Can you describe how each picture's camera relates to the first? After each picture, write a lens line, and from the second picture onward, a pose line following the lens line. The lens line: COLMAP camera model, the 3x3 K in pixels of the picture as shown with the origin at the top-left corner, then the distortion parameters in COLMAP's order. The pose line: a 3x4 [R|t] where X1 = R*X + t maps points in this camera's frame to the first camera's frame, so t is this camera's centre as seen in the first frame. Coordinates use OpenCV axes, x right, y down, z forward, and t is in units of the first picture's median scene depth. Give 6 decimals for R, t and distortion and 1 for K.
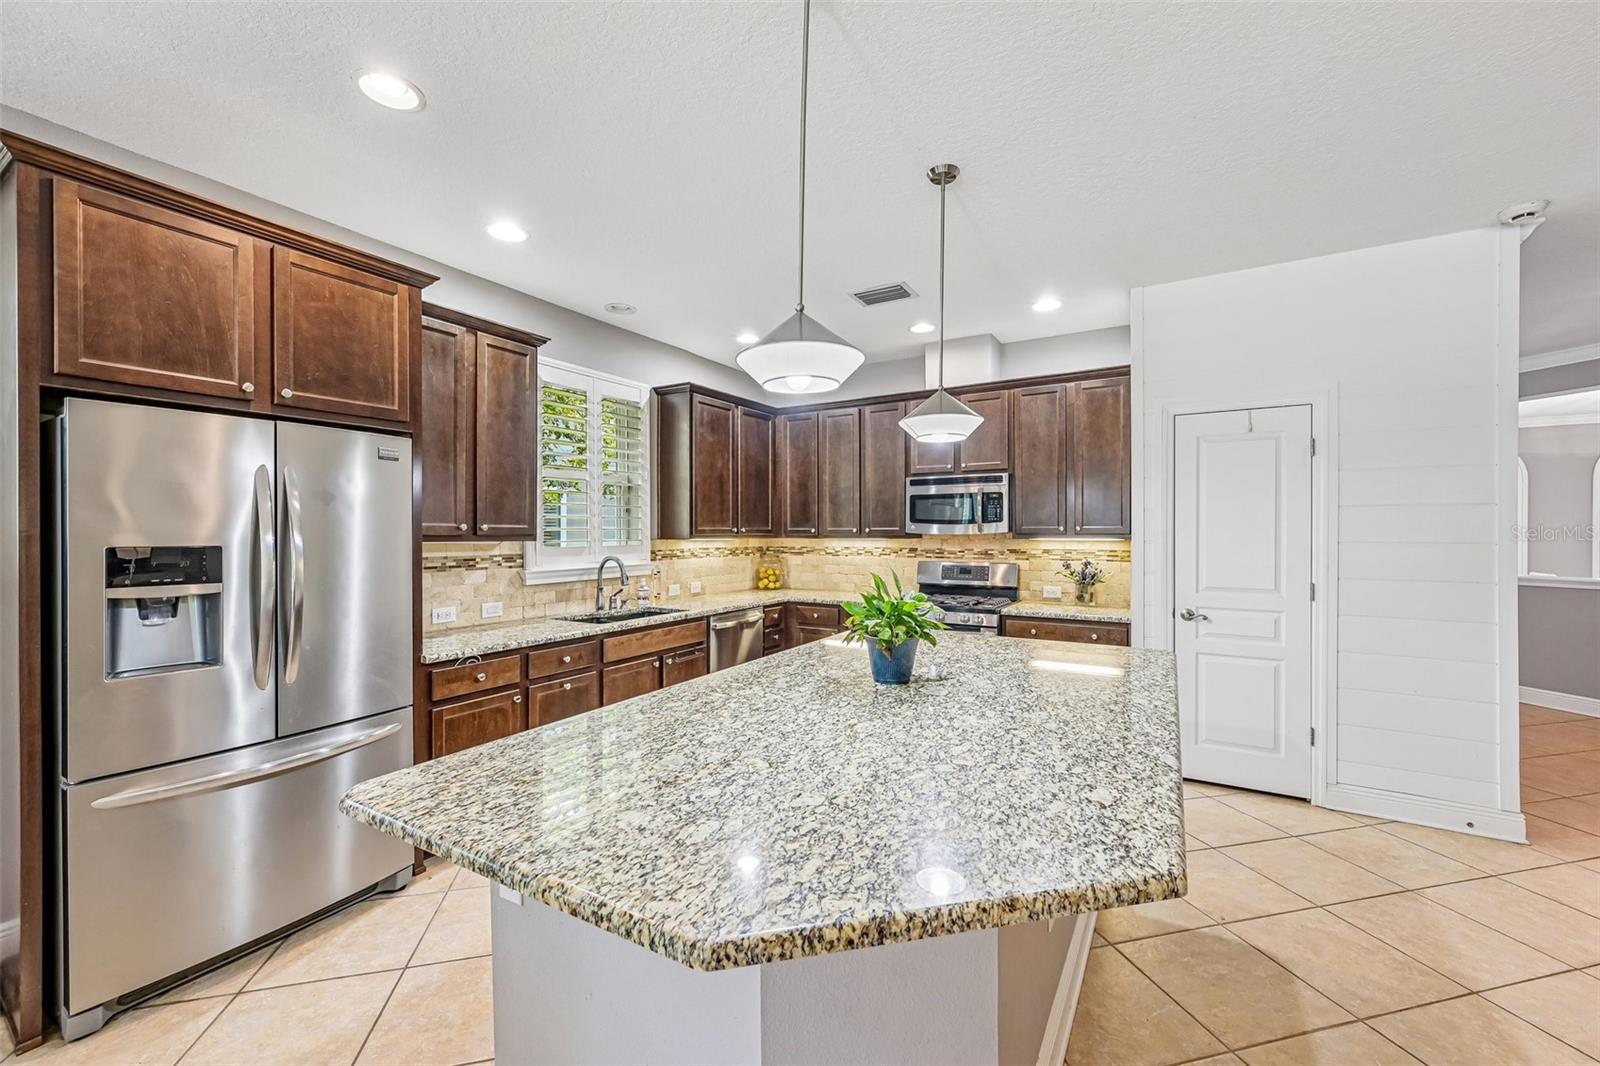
lens RADIAL K [[645.1, 0, 812.8], [0, 645.1, 531.5], [0, 0, 1]] dist [-0.001321, 0.000224]
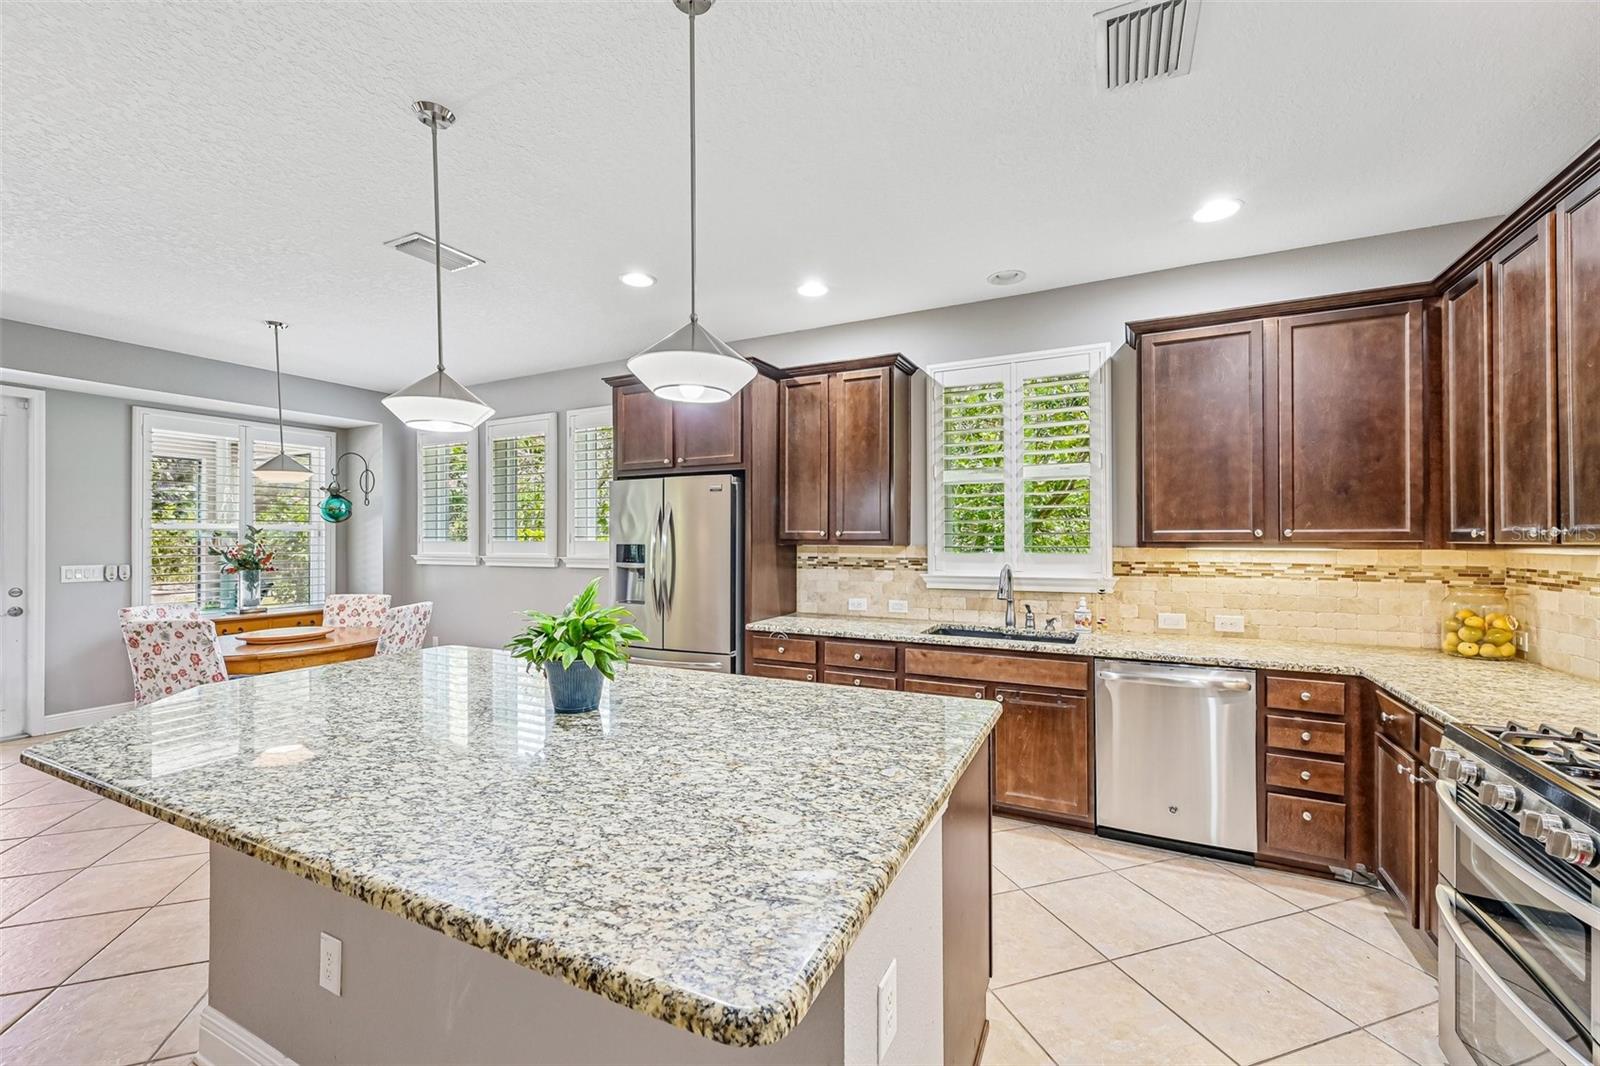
lens RADIAL K [[645.1, 0, 800.3], [0, 645.1, 538.2], [0, 0, 1]] dist [-0.001321, 0.000224]
pose [[0.059530, 0.000150, -0.998227, 0.590316], [0.001311, 0.999999, 0.000229, 0.001684], [0.998226, -0.001322, 0.059530, 0.733102]]
